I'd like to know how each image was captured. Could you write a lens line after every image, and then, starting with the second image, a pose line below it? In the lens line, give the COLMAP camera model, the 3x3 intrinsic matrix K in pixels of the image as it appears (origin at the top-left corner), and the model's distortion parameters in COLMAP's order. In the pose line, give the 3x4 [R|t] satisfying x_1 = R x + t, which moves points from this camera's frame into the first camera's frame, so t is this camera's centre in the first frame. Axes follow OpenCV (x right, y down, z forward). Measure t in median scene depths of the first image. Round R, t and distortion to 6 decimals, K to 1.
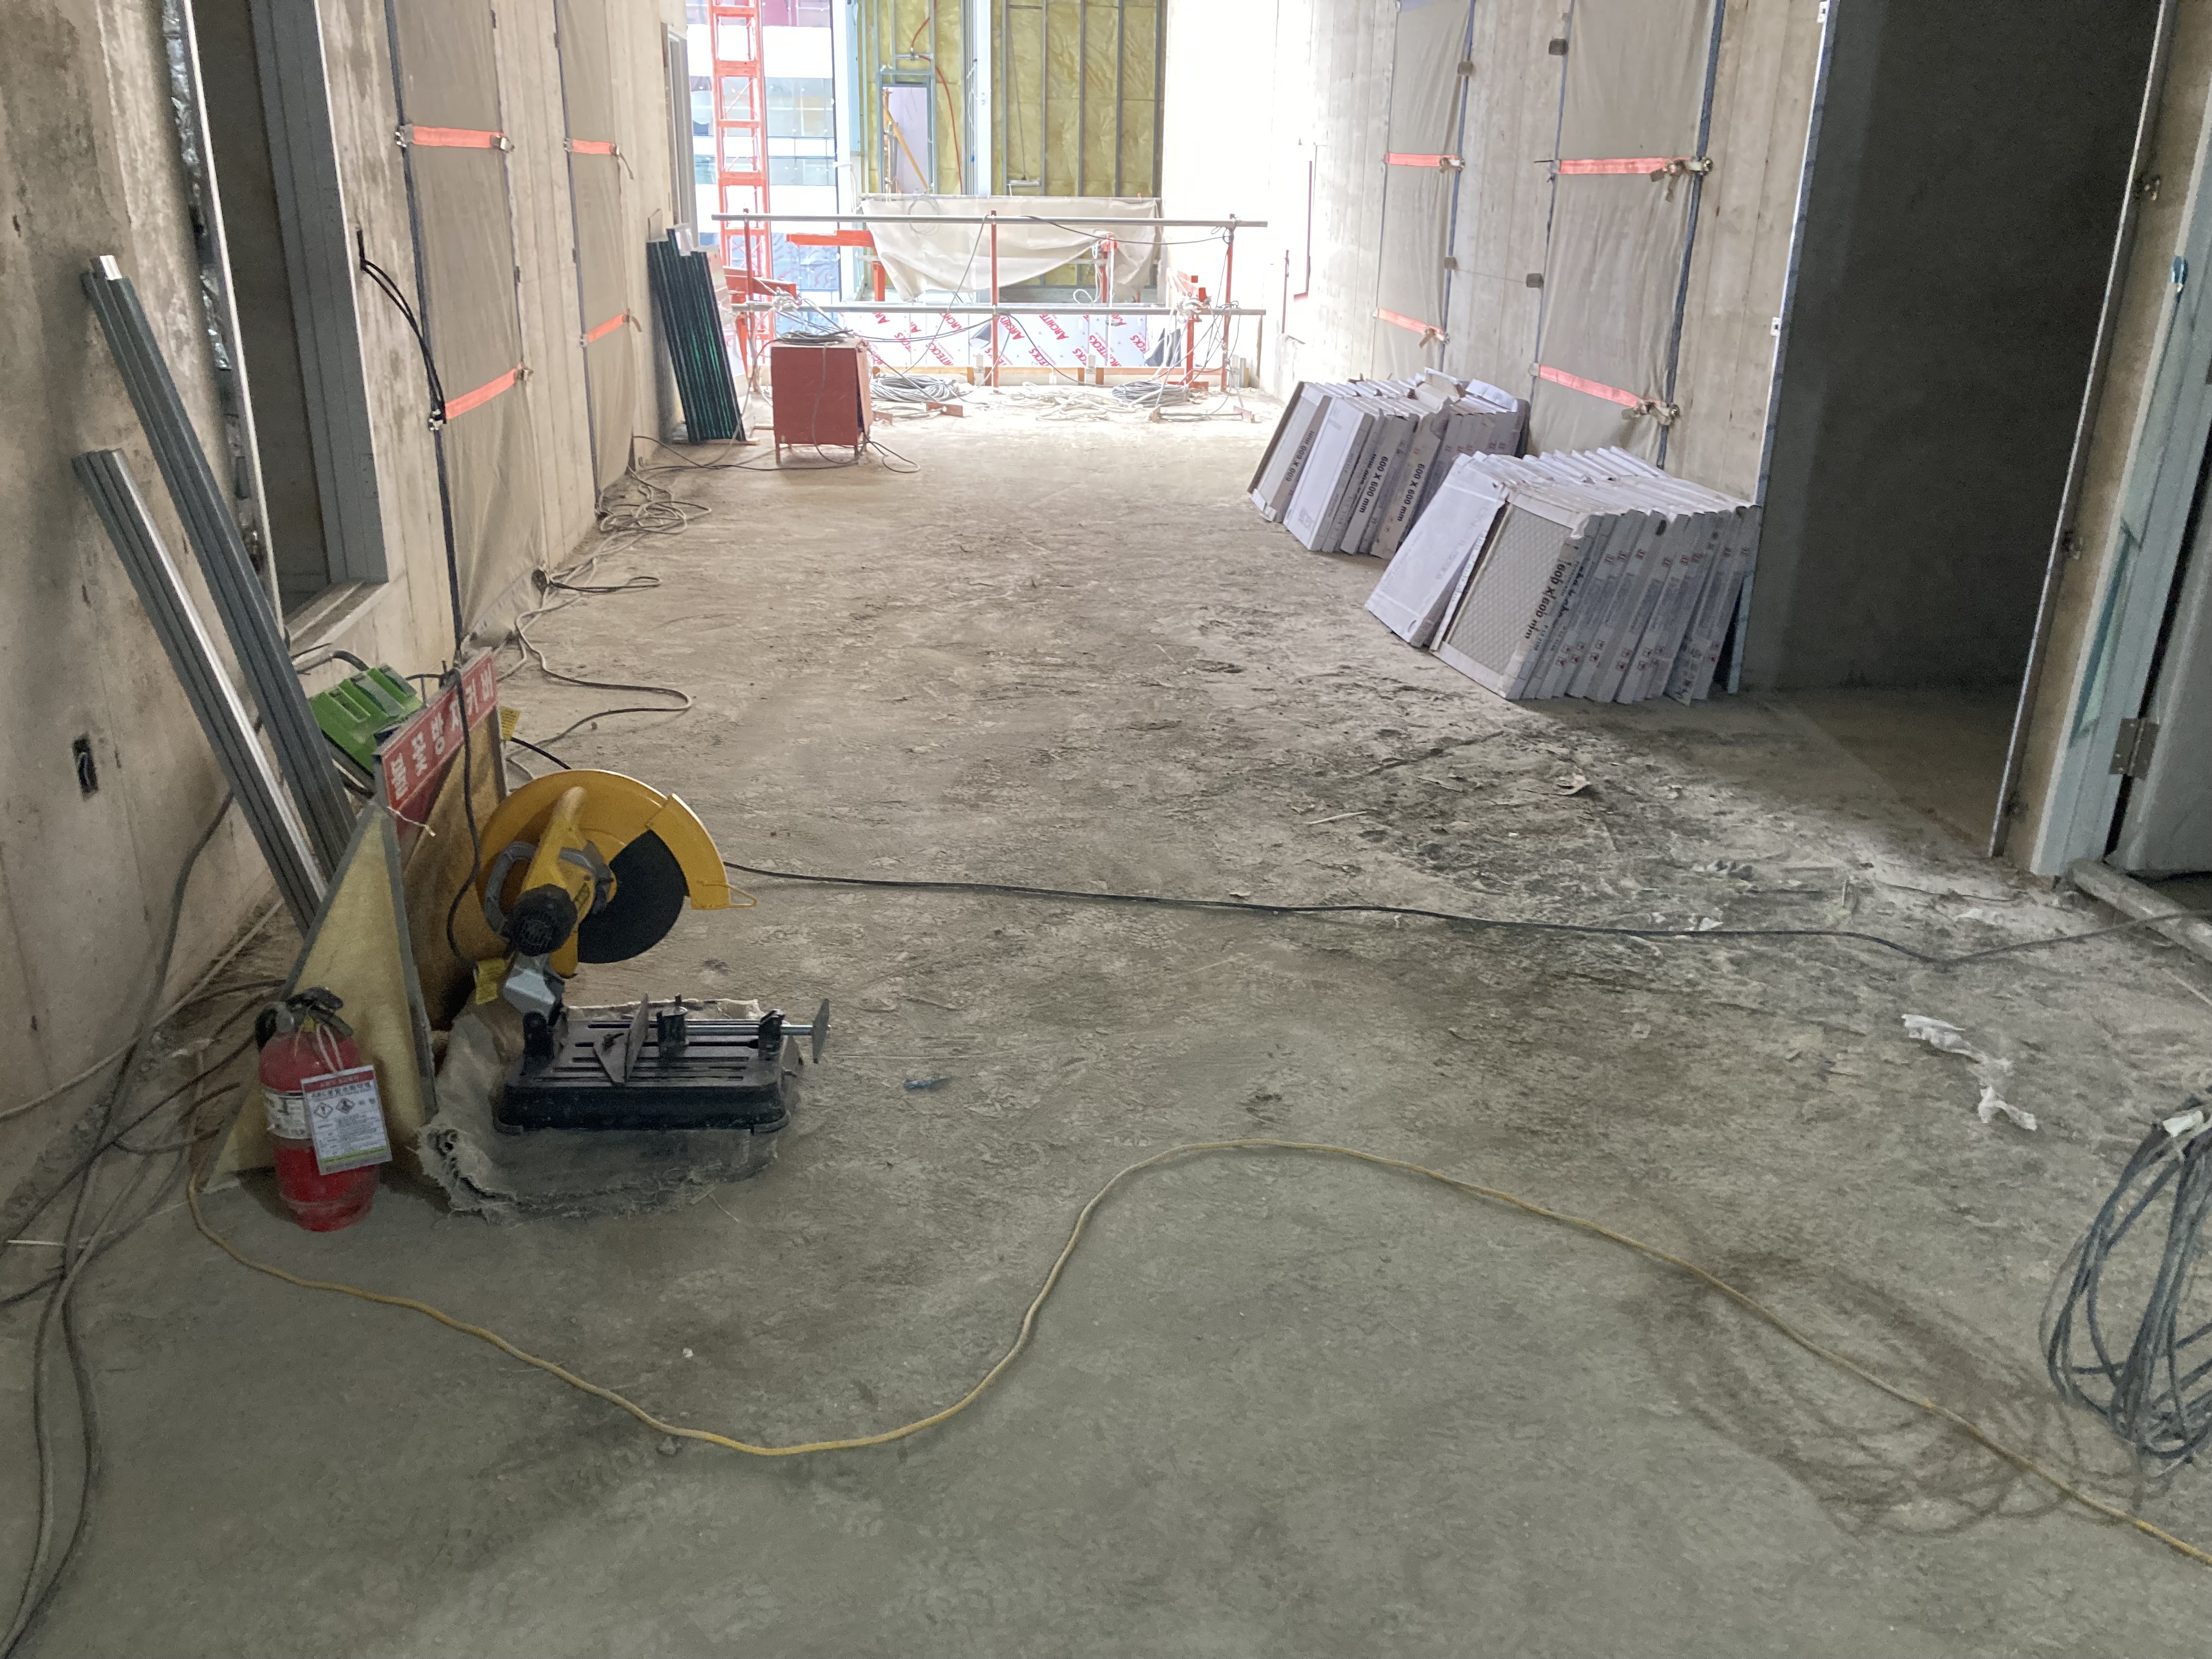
lens RADIAL K [[1827.9, 0, 1106.0], [0, 1827.9, 829.5], [0, 0, 1]] dist [0.005624, 0.011608]
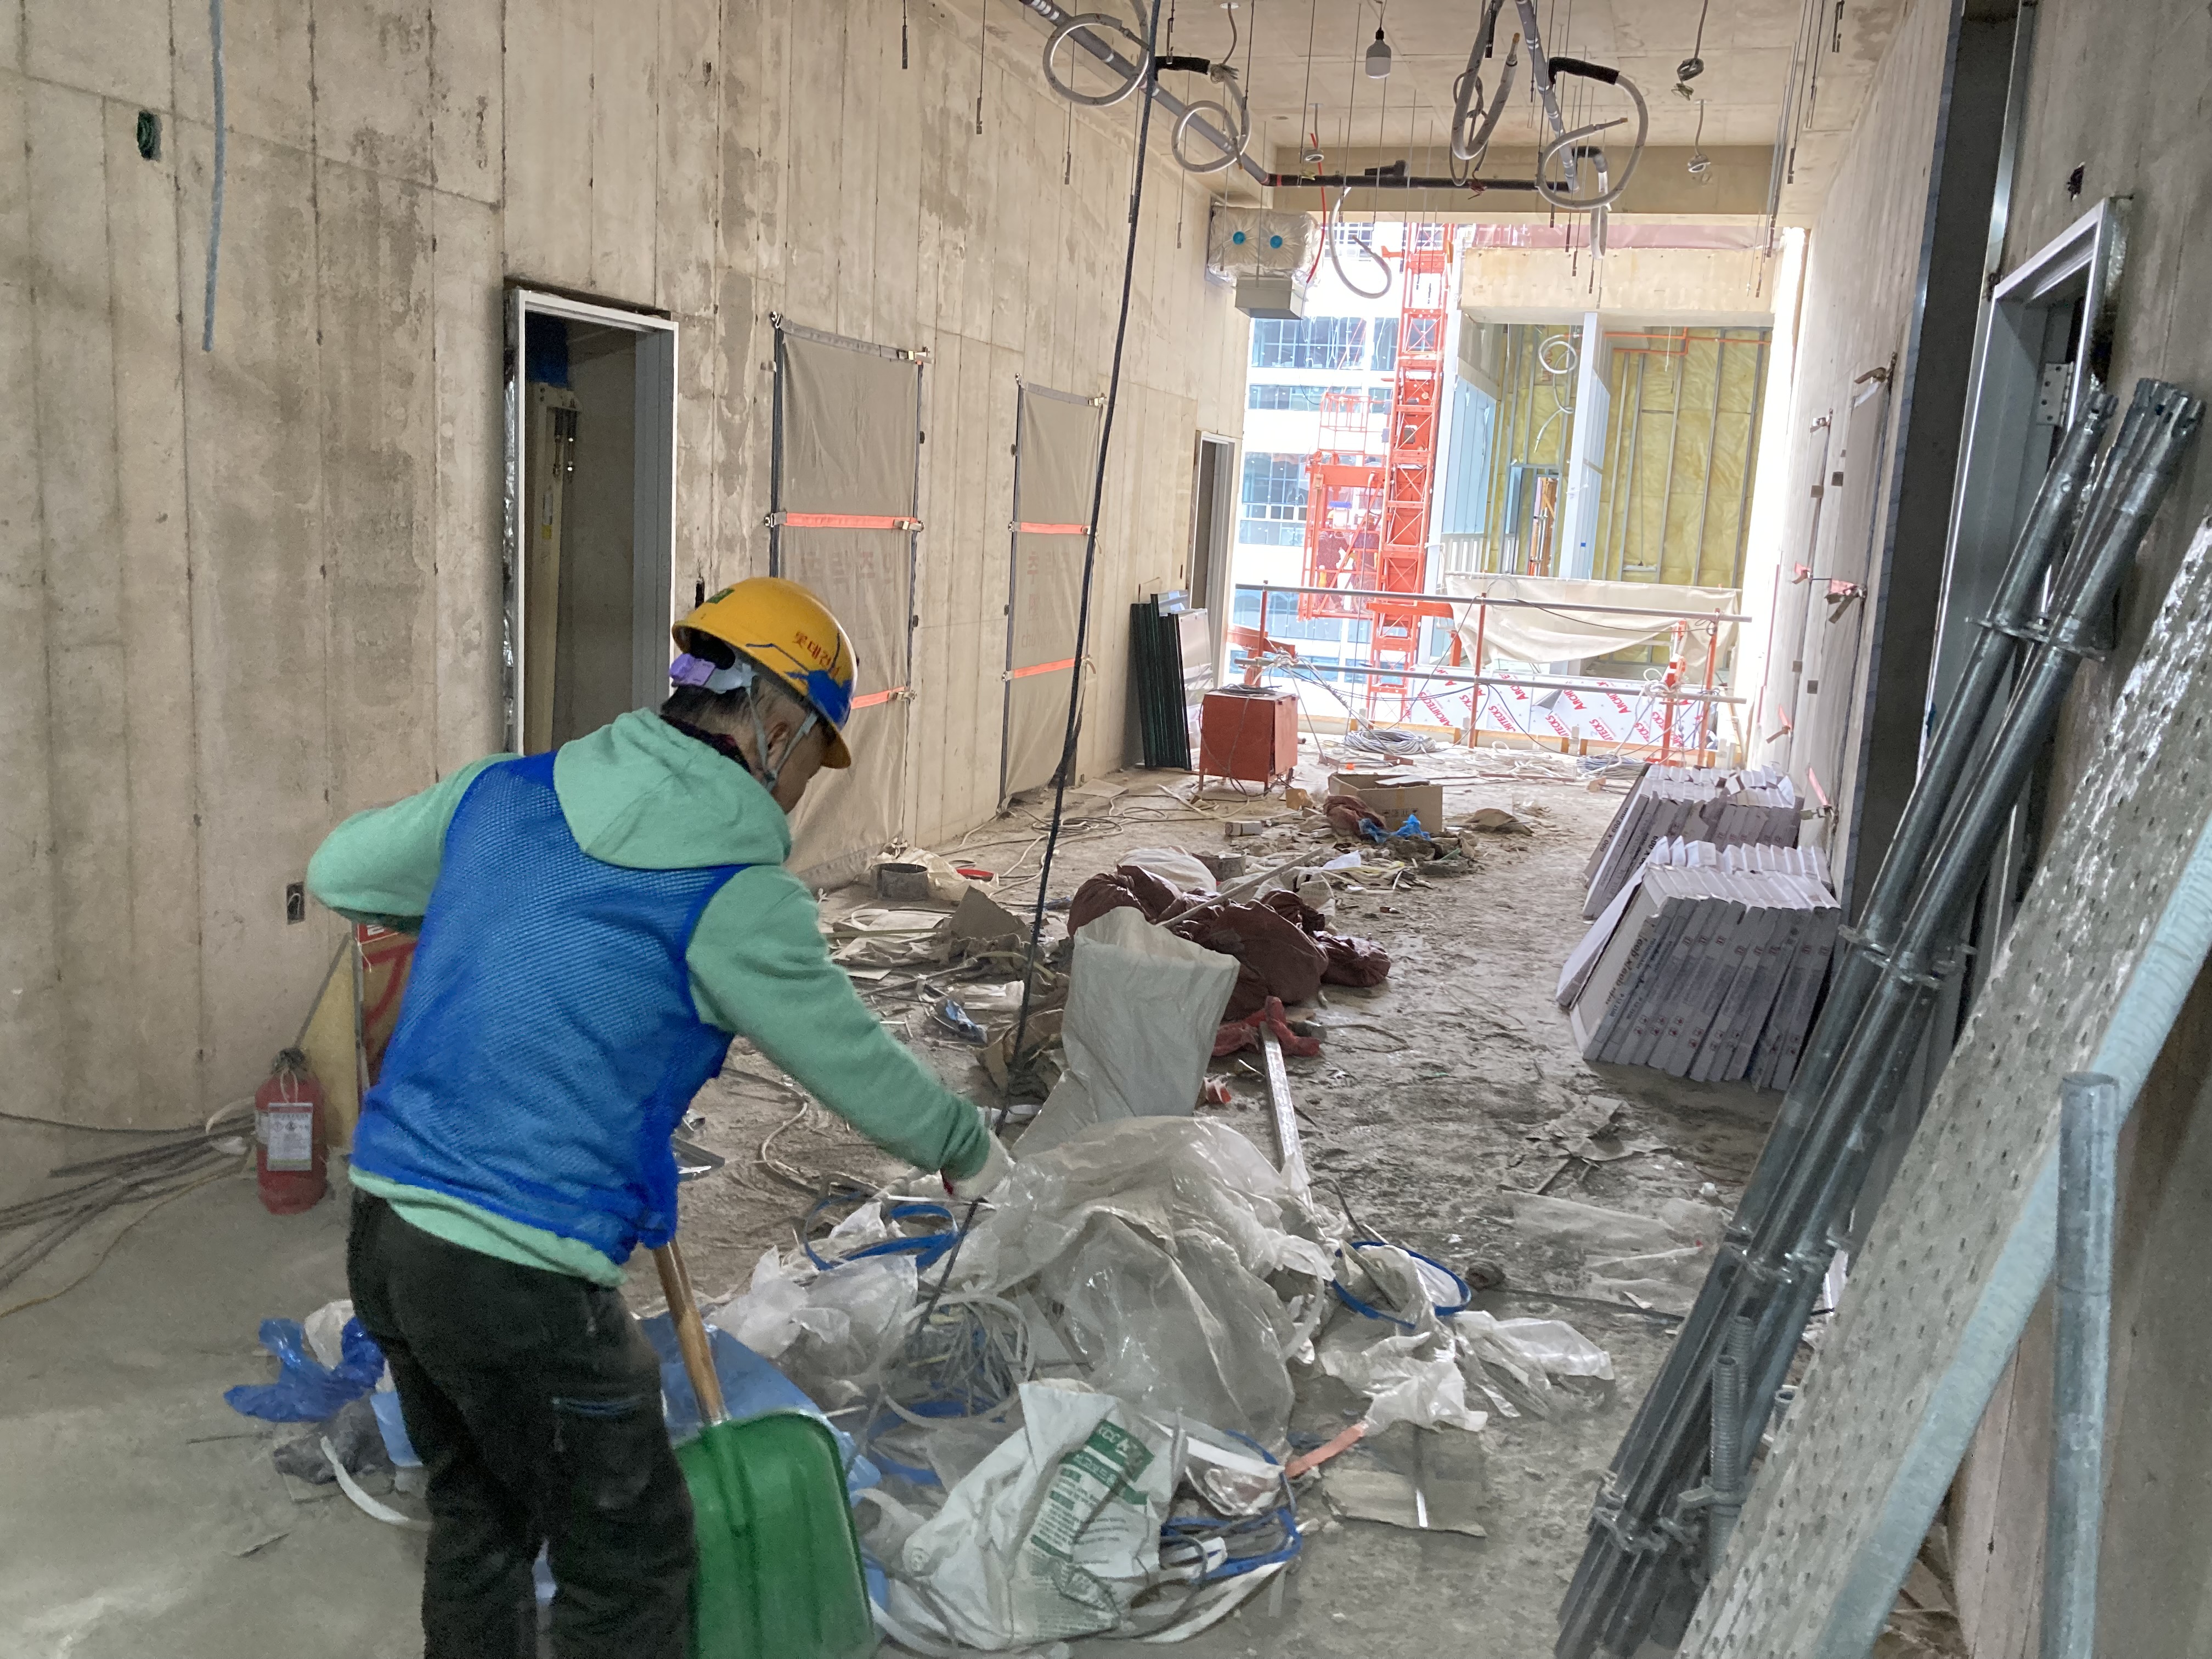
lens RADIAL K [[1799.3, 0, 1106.0], [0, 1799.3, 829.5], [0, 0, 1]] dist [0.040529, 0.001032]
pose [[0.909344, 0.108320, -0.401697, 0.373027], [-0.180841, 0.972441, -0.147156, 0.004278], [0.374686, 0.206458, 0.903872, -0.081549]]
